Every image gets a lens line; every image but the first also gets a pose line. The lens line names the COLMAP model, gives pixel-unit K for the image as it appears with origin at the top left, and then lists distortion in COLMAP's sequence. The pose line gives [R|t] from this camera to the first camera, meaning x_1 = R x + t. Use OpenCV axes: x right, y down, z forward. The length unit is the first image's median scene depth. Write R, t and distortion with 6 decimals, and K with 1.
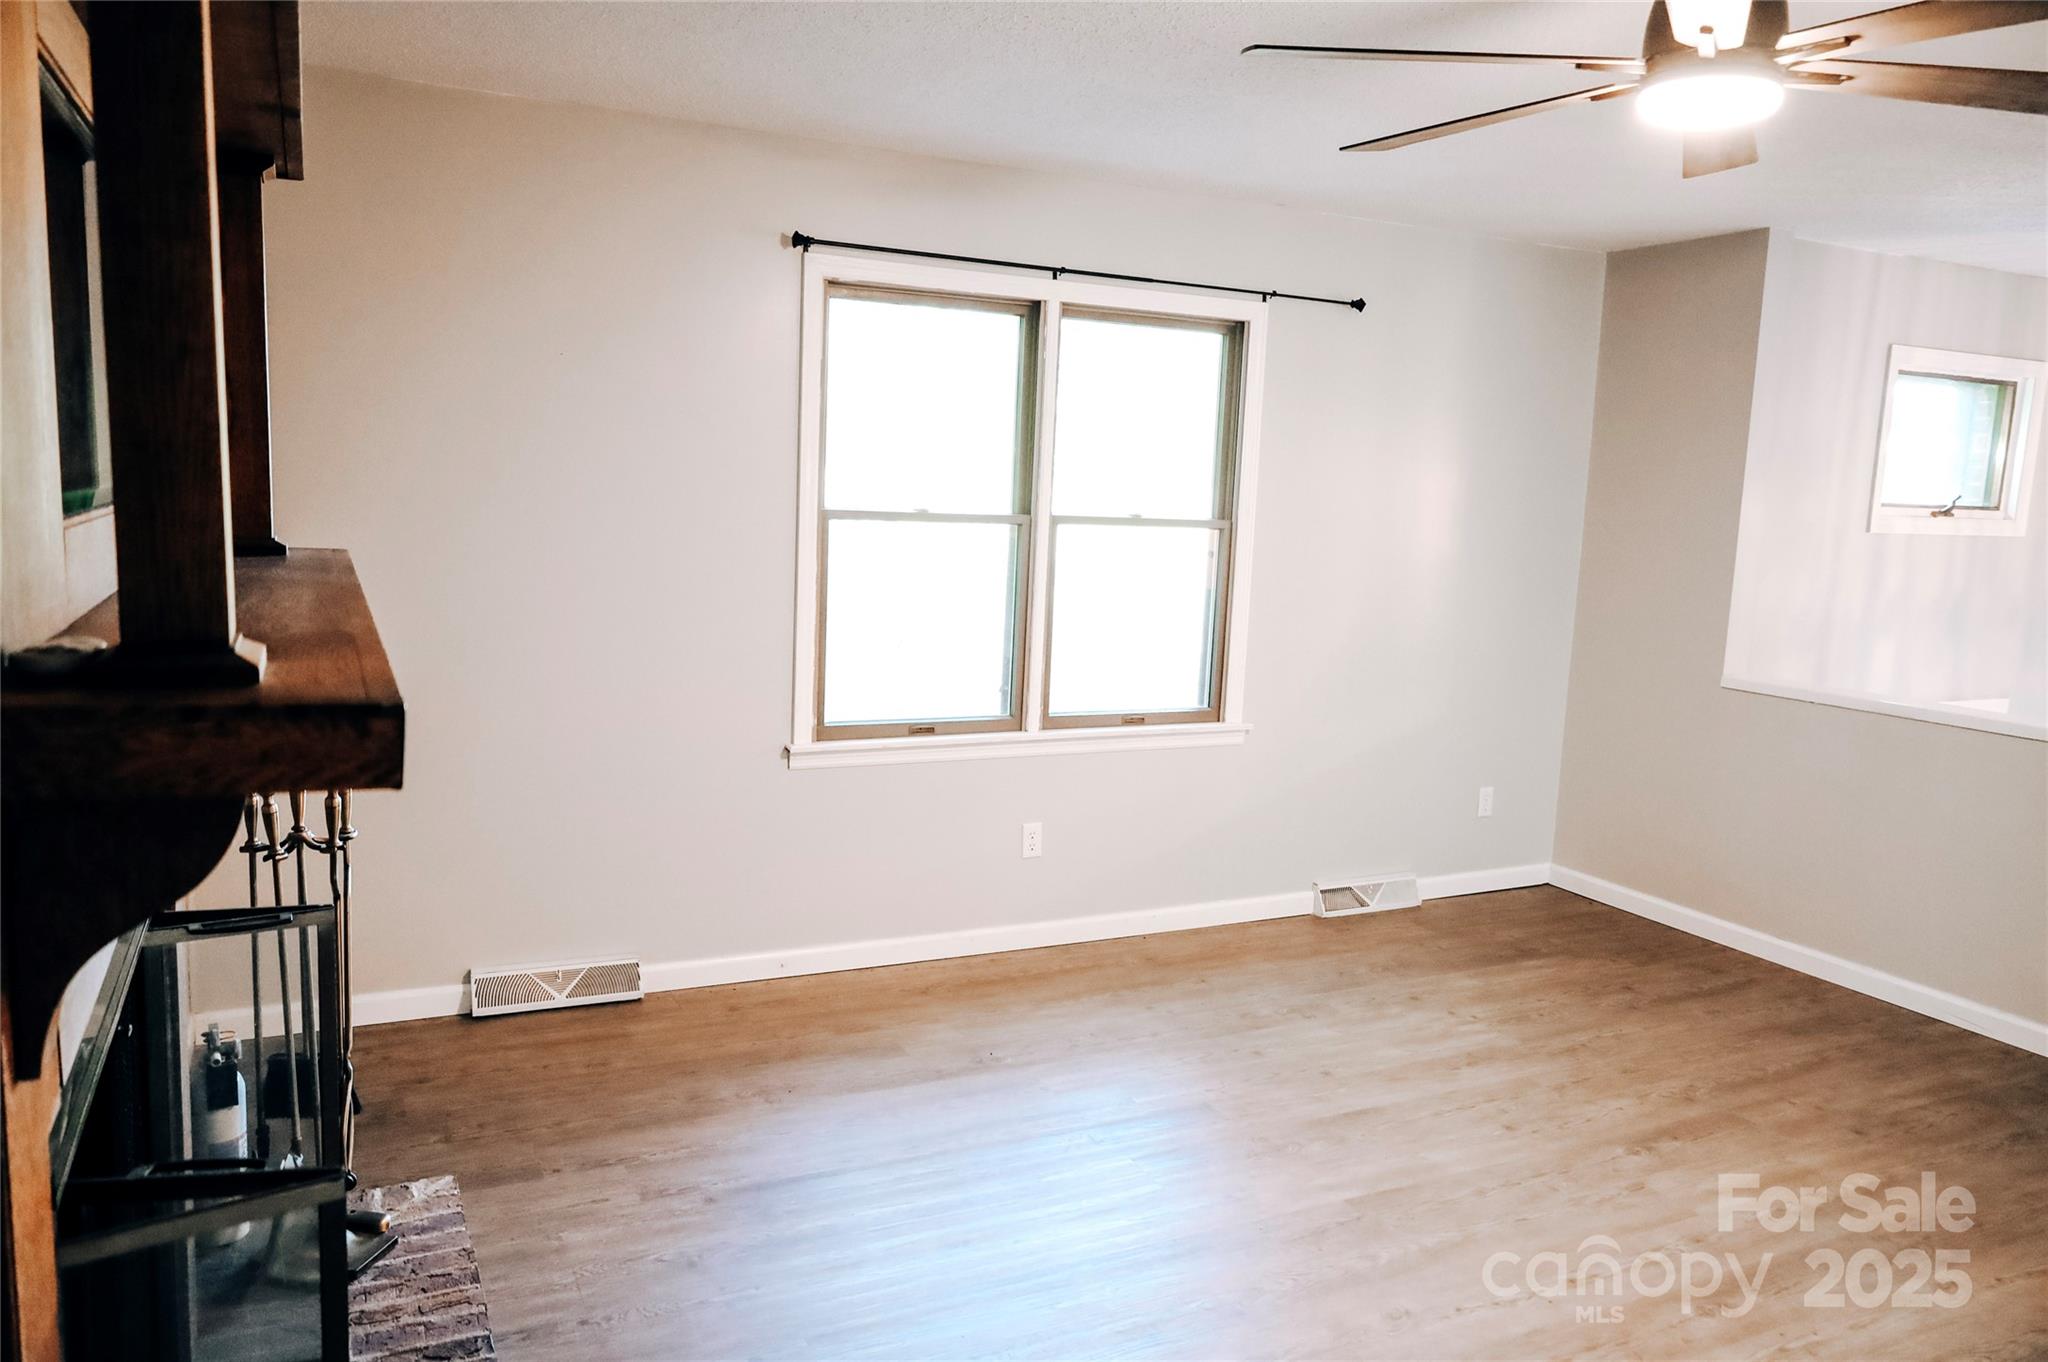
lens RADIAL K [[1416.4, 0, 1022.1], [0, 1416.4, 685.9], [0, 0, 1]] dist [-0.020652, 0.006313]
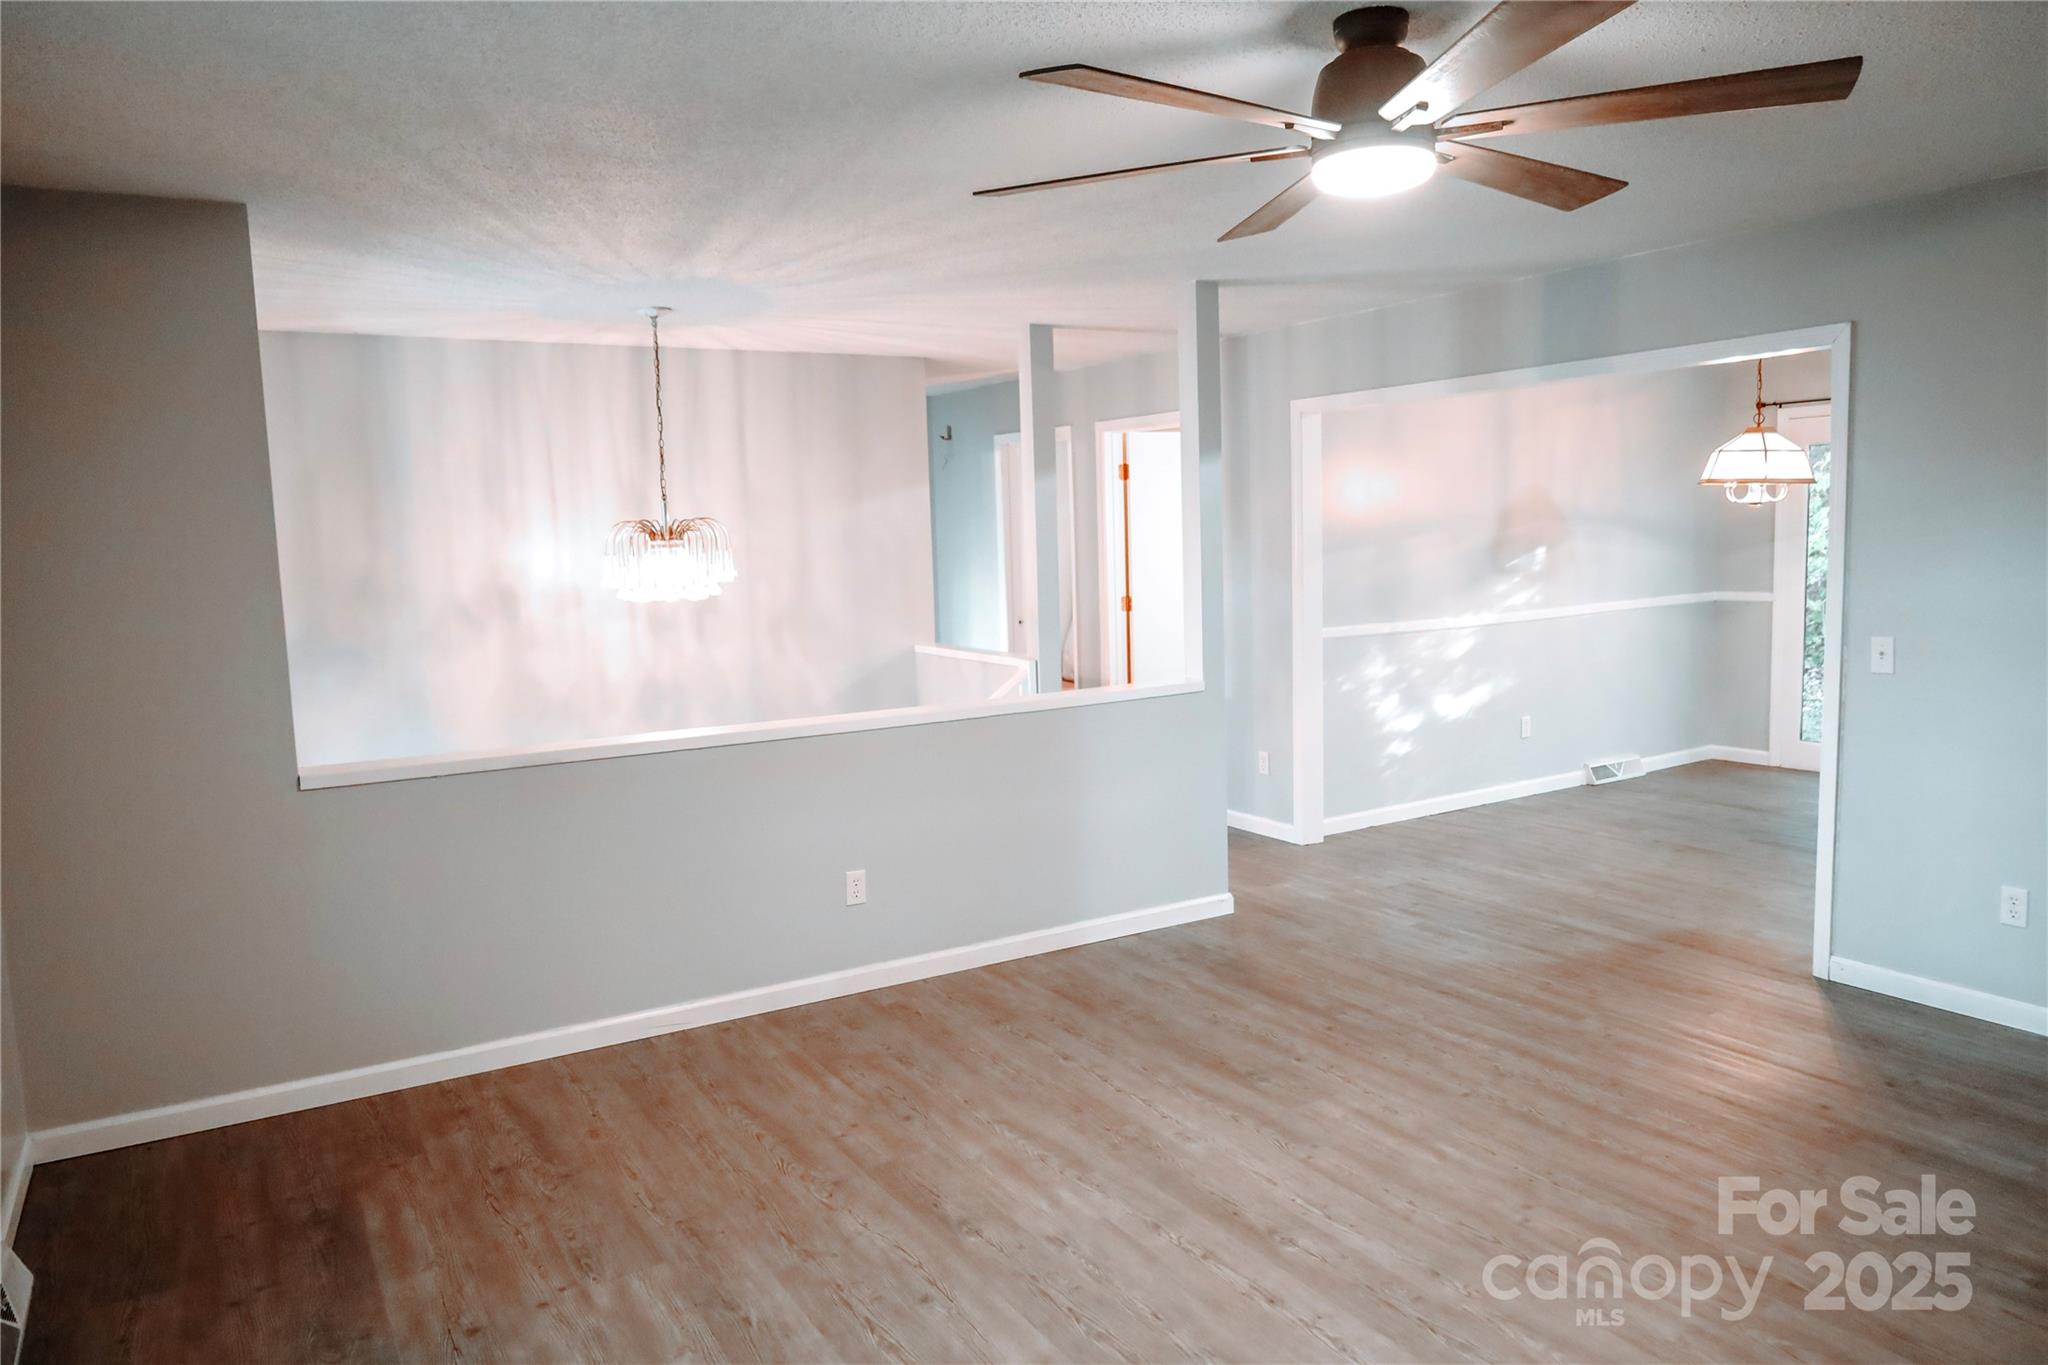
lens RADIAL K [[1416.4, 0, 1027.0], [0, 1416.4, 681.2], [0, 0, 1]] dist [-0.020652, 0.006313]
pose [[-0.092725, -0.148966, 0.984485, -0.326427], [0.167338, 0.972350, 0.162891, -0.127908], [-0.981529, 0.179846, -0.065233, 0.710049]]
